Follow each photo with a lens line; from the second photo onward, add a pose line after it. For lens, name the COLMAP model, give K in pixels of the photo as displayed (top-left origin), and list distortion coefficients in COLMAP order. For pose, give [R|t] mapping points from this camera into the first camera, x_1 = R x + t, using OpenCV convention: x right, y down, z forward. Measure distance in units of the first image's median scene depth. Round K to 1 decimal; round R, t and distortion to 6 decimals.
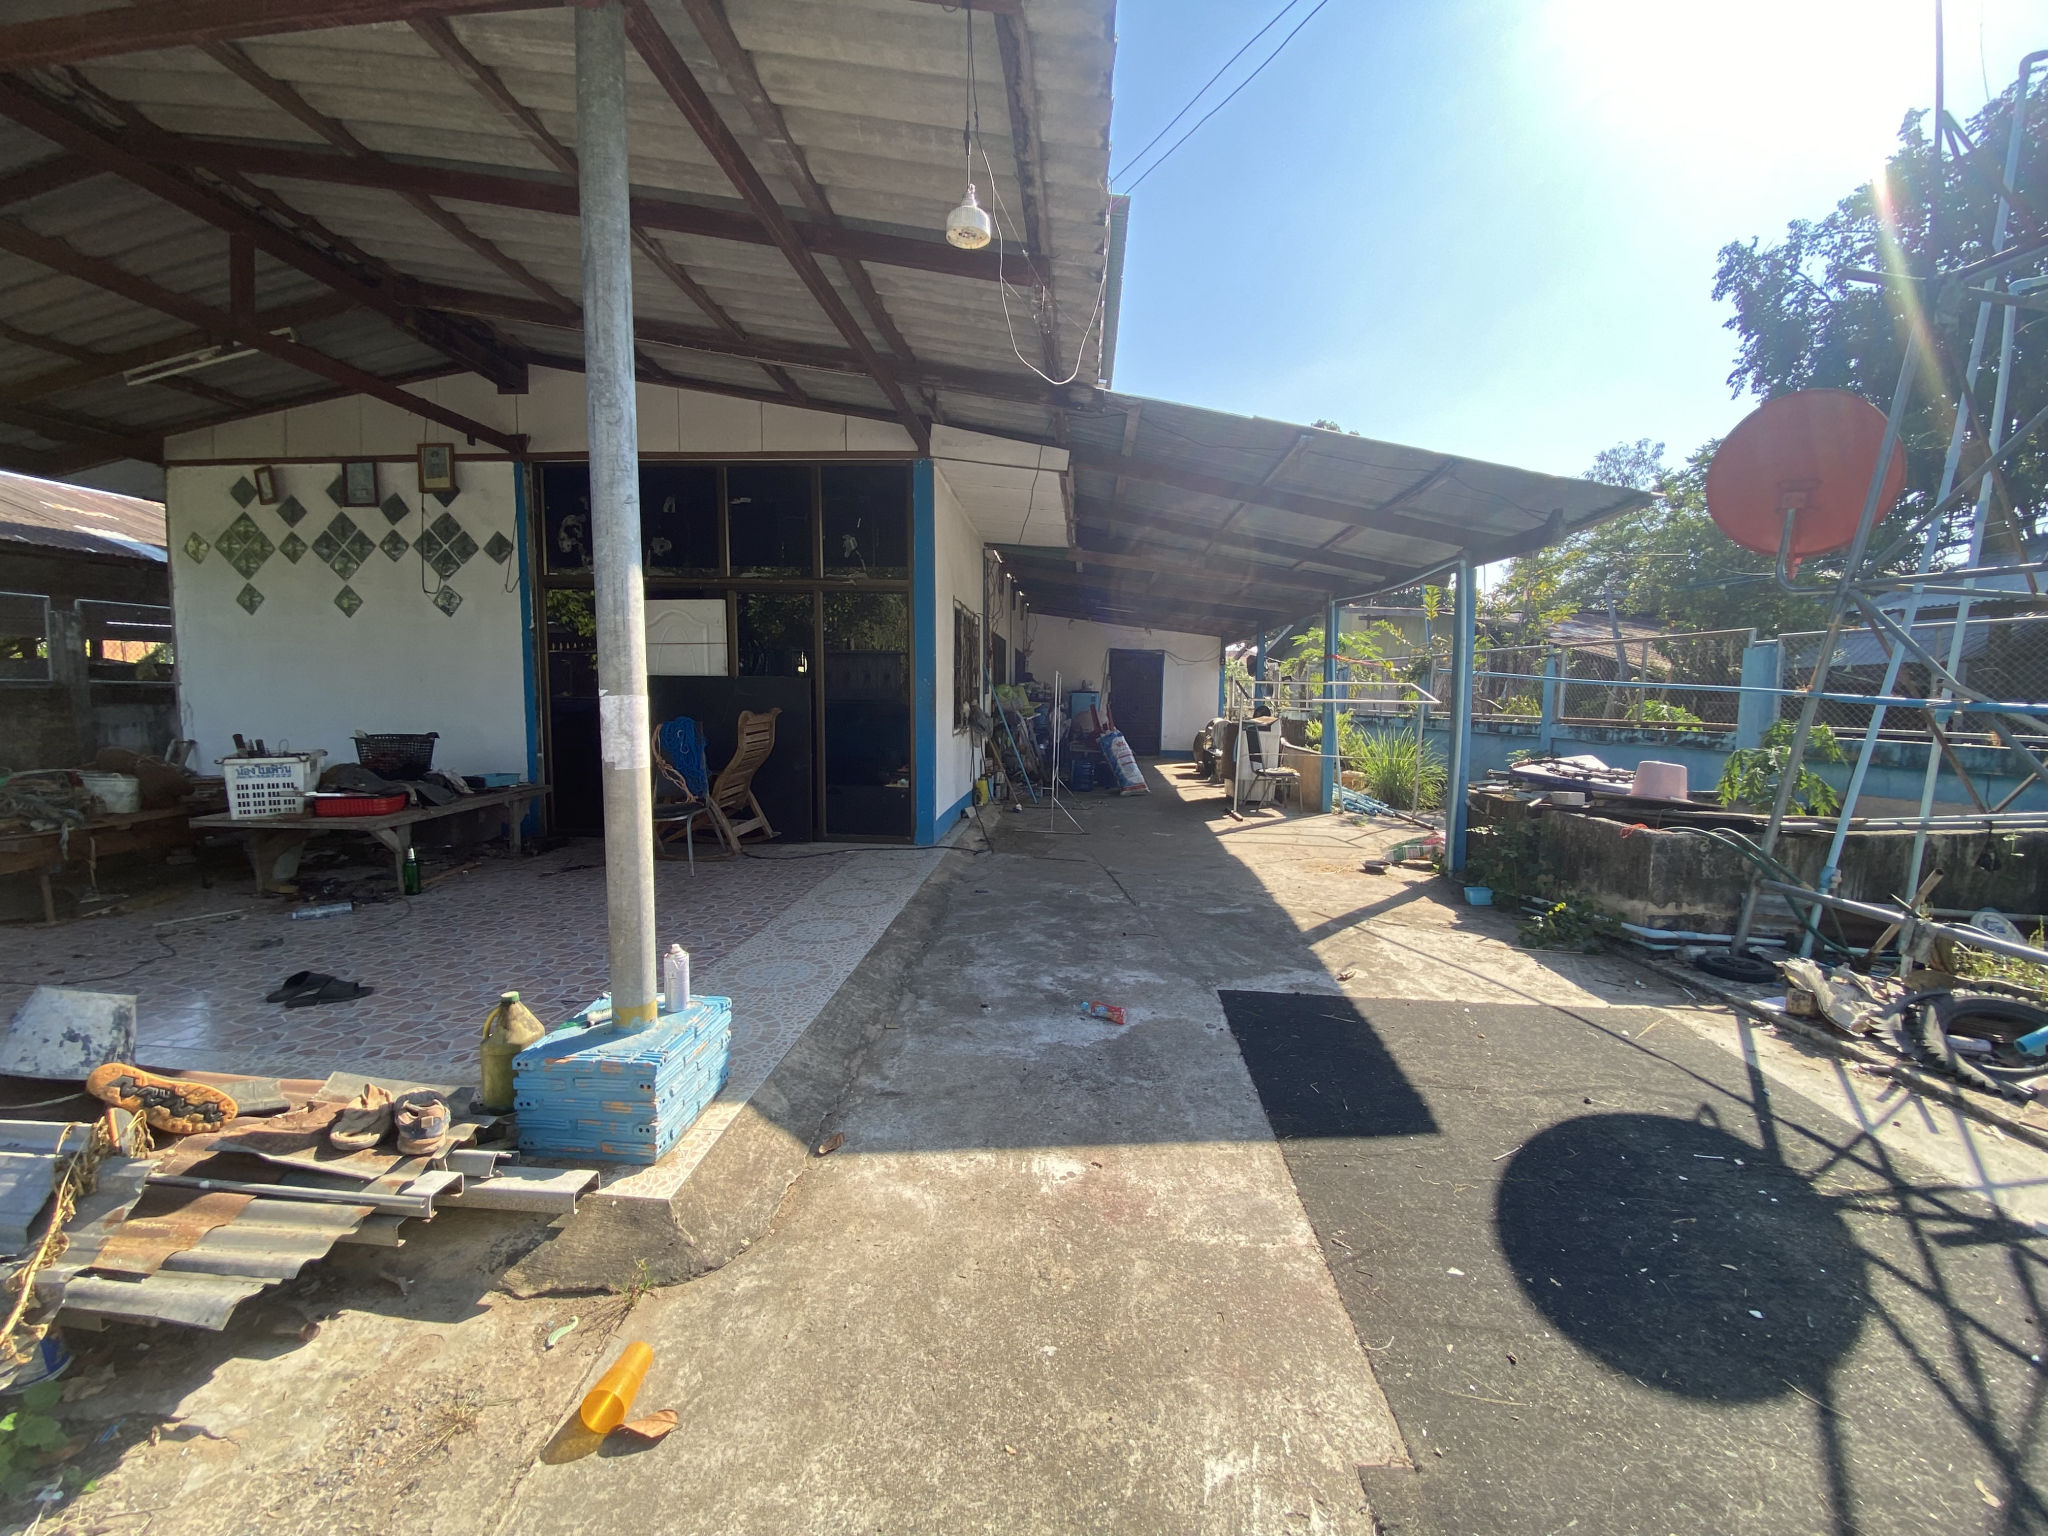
lens RADIAL K [[891.0, 0, 1025.1], [0, 891.0, 776.5], [0, 0, 1]] dist [0.014356, -0.016908]
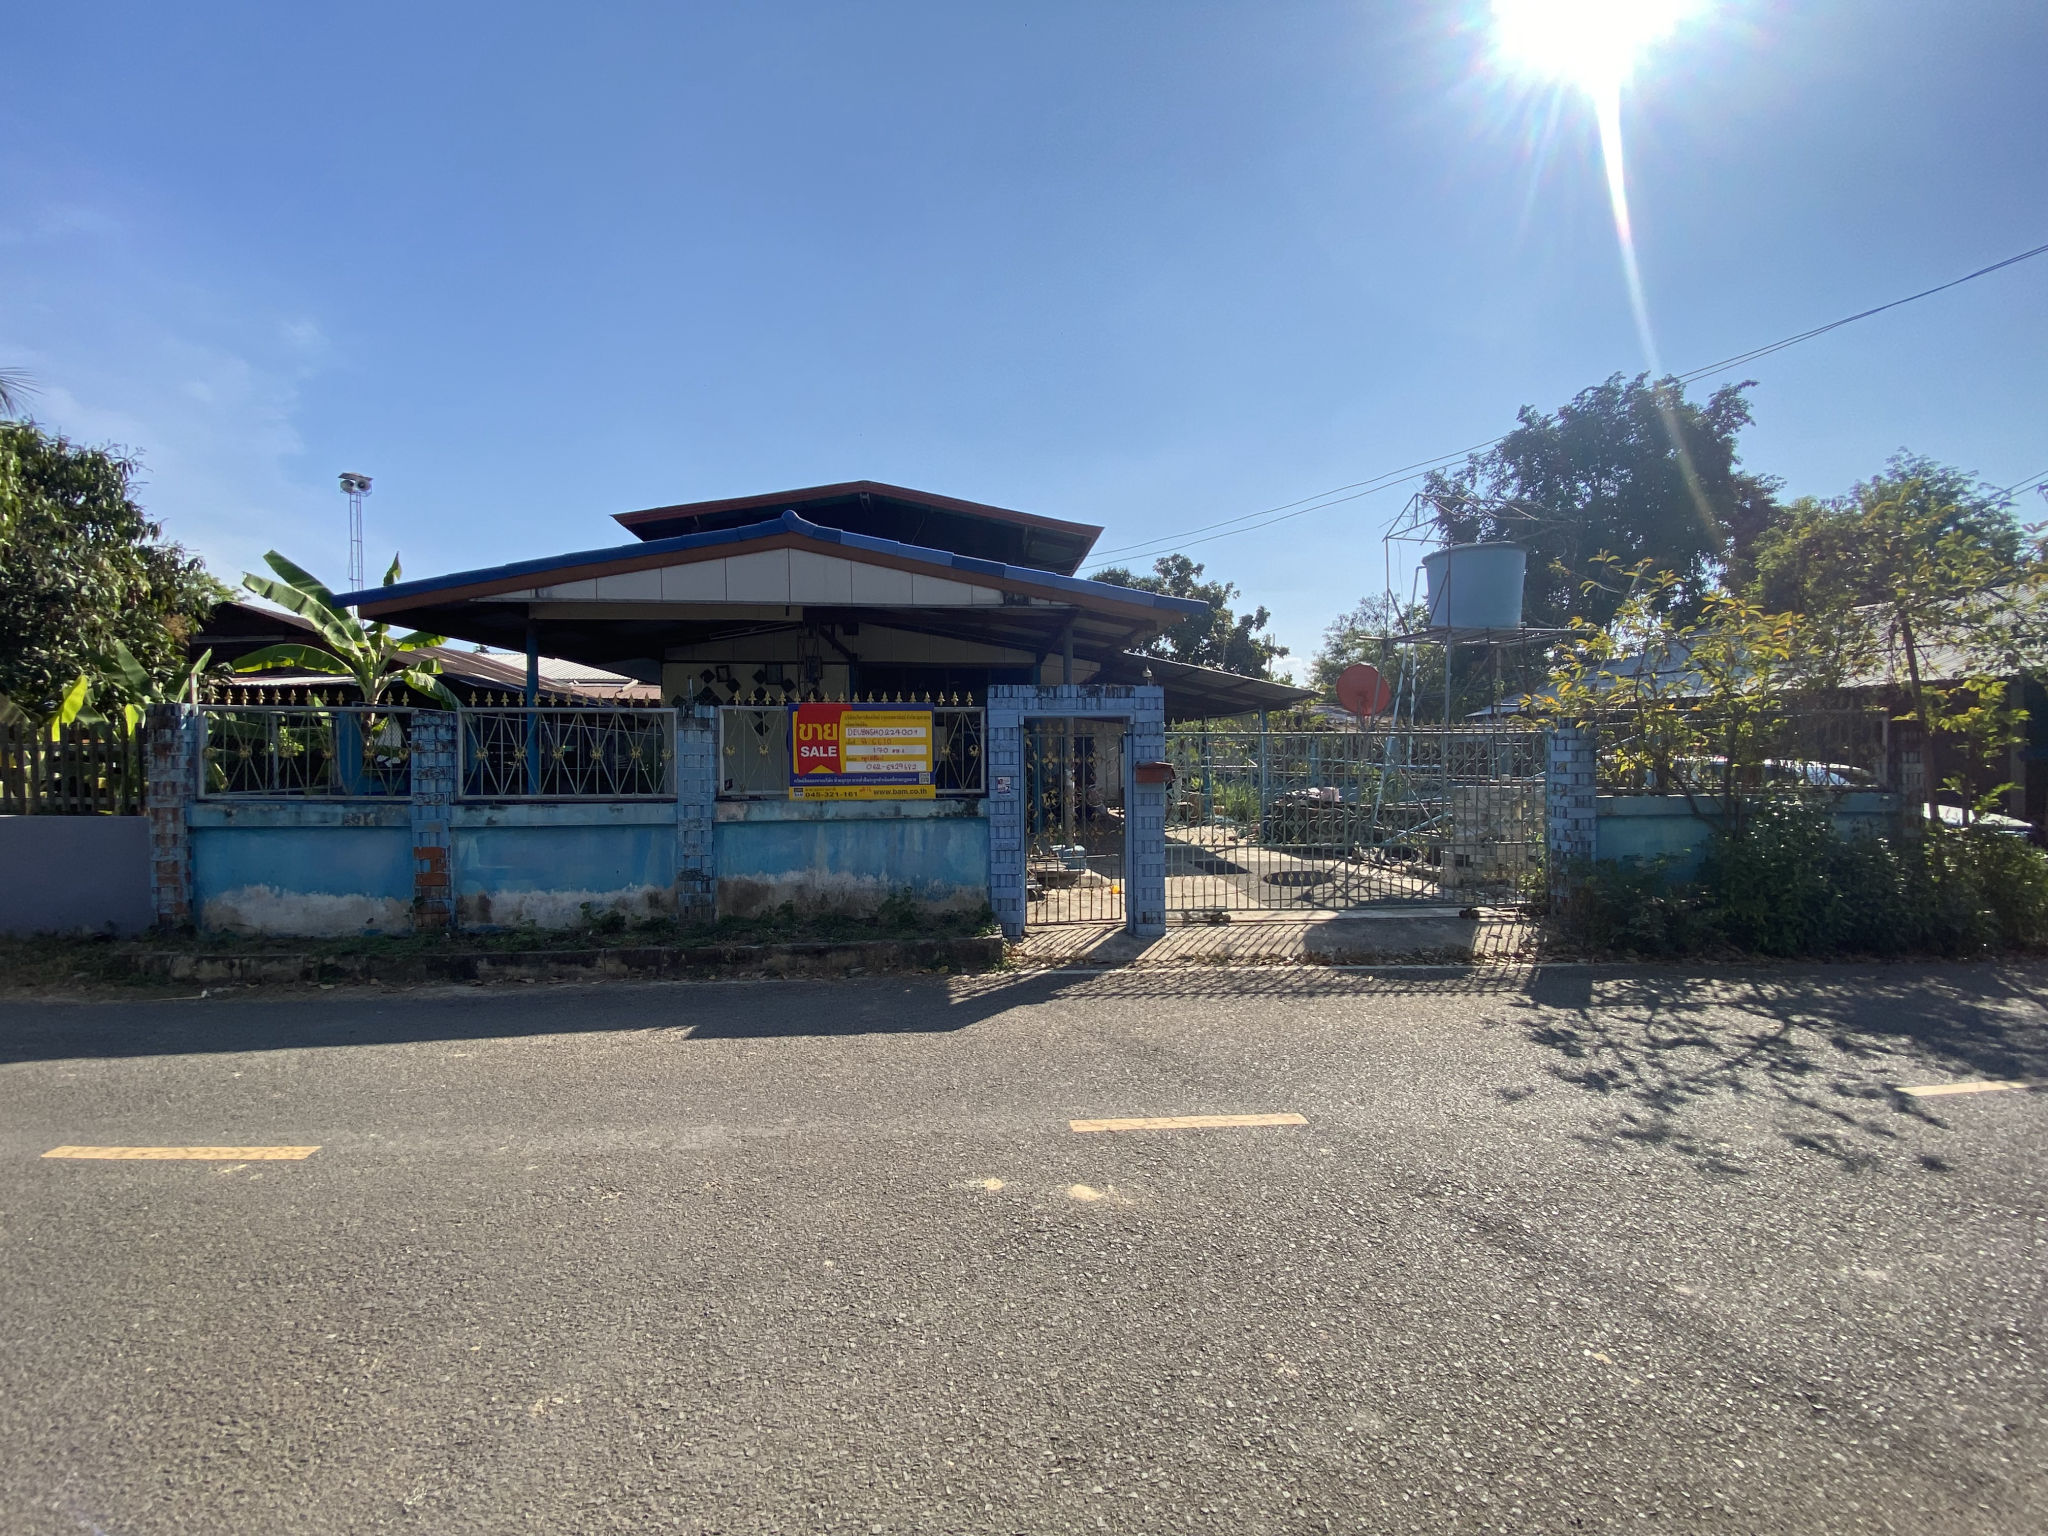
lens RADIAL K [[891.0, 0, 1033.0], [0, 891.0, 762.8], [0, 0, 1]] dist [0.014356, -0.016908]
pose [[0.987682, -0.018196, 0.155413, -0.225102], [0.033187, 0.994979, -0.094423, 0.053401], [-0.152915, 0.098417, 0.983327, -0.580967]]
